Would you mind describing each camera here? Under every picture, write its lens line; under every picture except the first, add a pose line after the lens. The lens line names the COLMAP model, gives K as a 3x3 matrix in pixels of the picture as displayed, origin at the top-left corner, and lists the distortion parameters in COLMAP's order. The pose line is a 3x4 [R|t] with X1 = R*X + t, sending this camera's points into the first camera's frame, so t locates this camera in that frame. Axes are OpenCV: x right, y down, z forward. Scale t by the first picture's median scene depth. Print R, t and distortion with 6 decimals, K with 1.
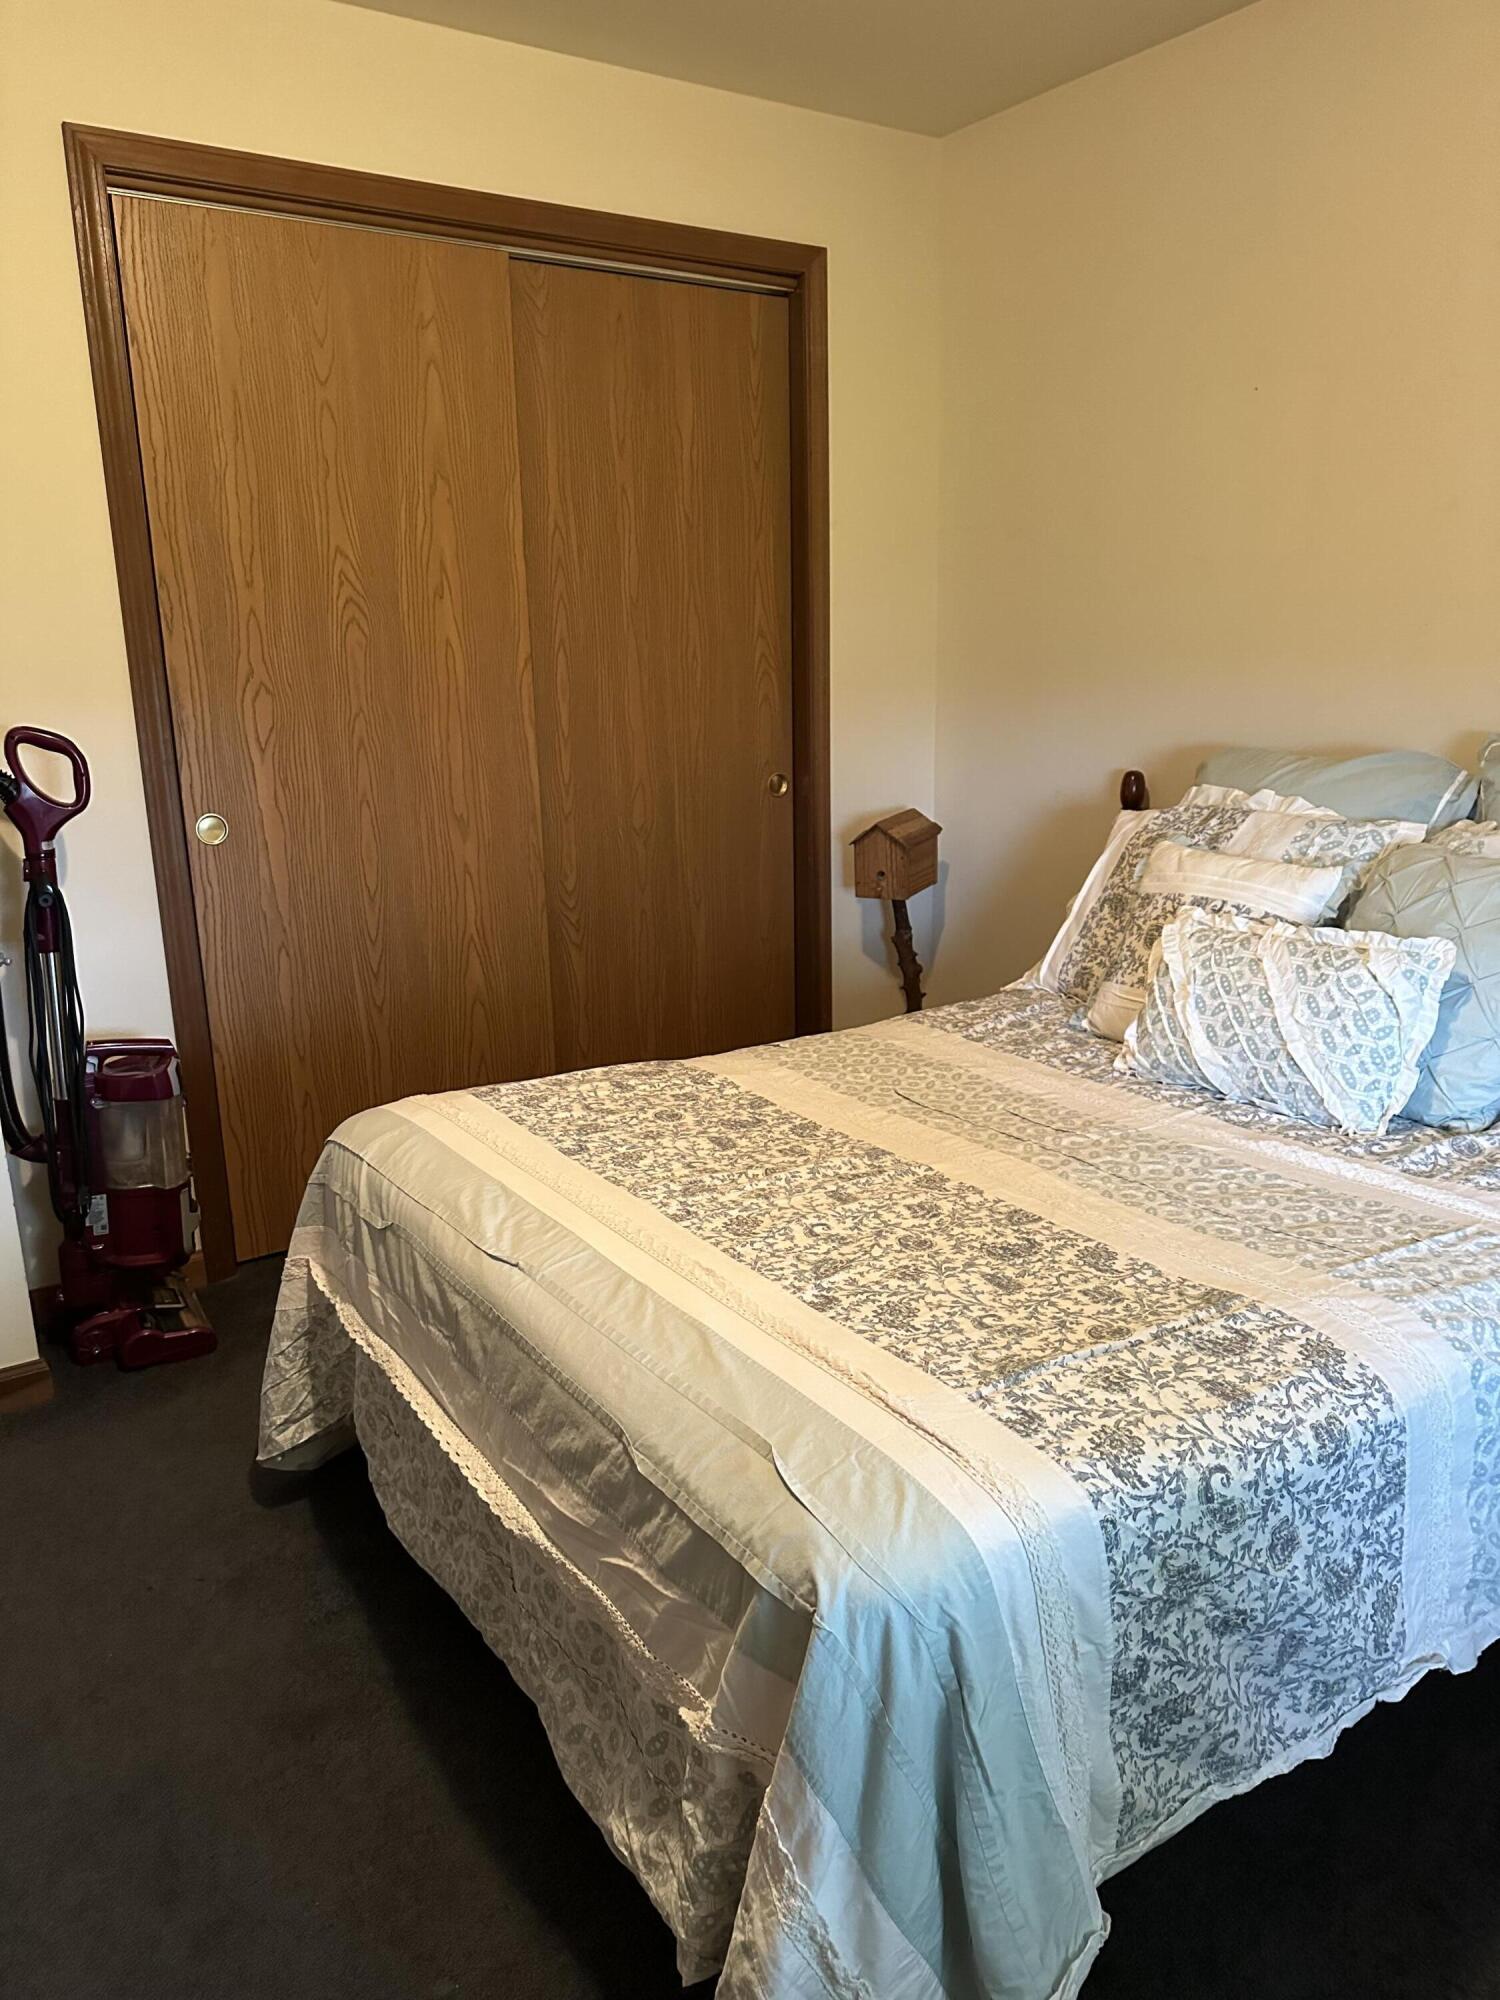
lens RADIAL K [[1402.9, 0, 750.0], [0, 1402.9, 1000.0], [0, 0, 1]] dist [0.004546, -0.000138]
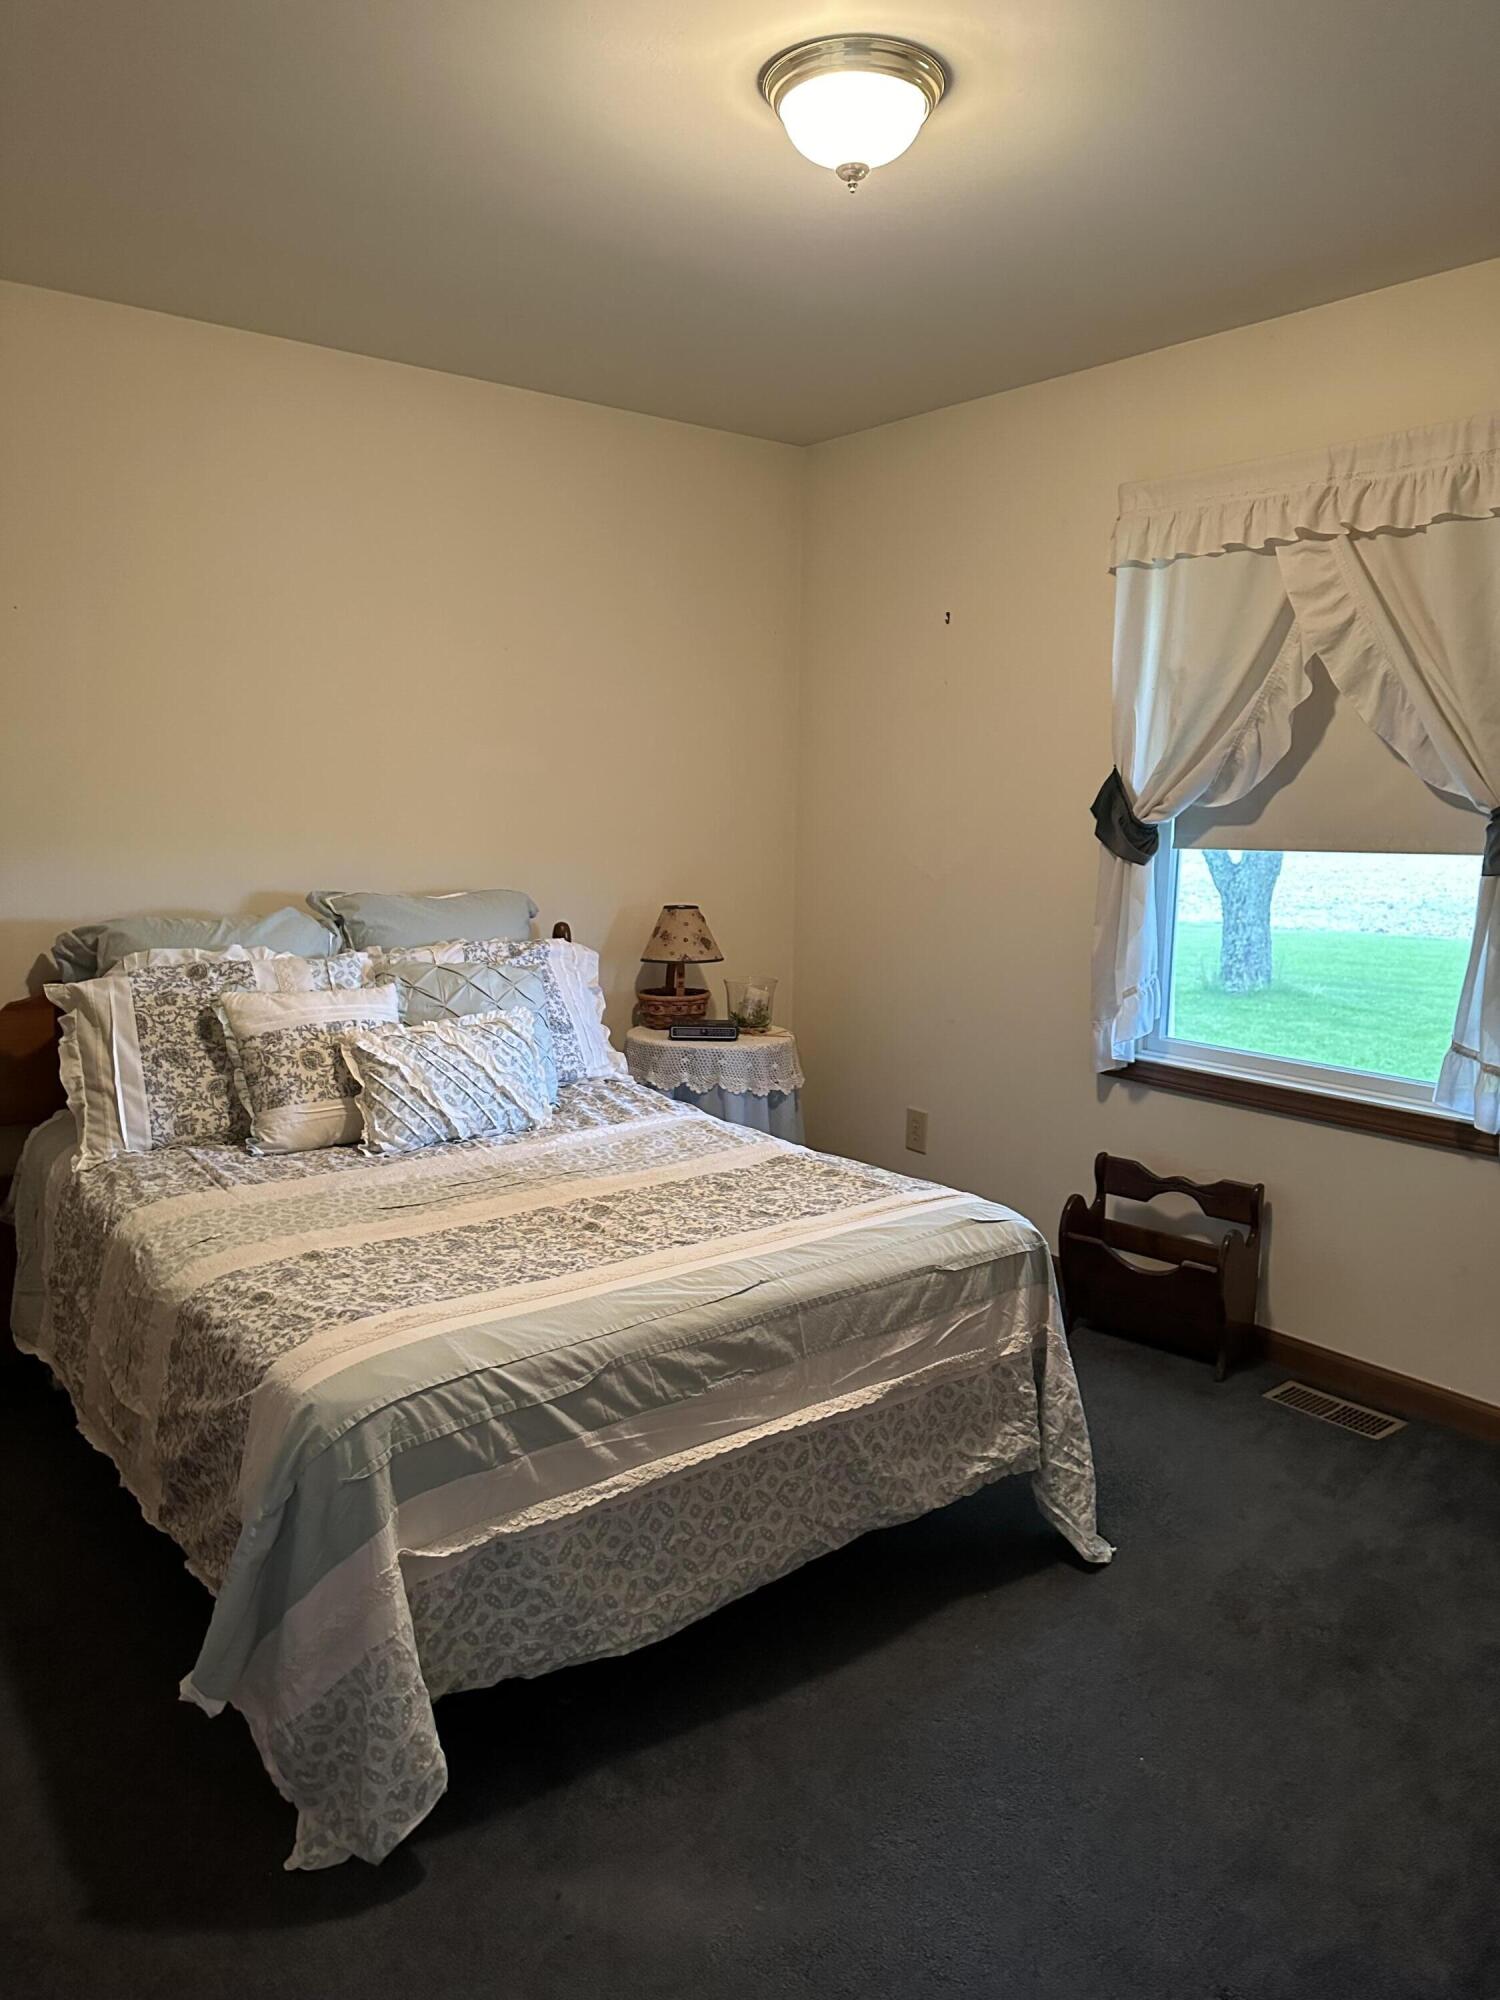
lens RADIAL K [[1402.9, 0, 750.0], [0, 1402.9, 1000.0], [0, 0, 1]] dist [0.004546, -0.000138]
pose [[-0.068408, -0.128827, 0.989305, -1.203506], [0.231658, 0.962473, 0.141352, -0.225135], [-0.970389, 0.238850, -0.035997, 0.786239]]
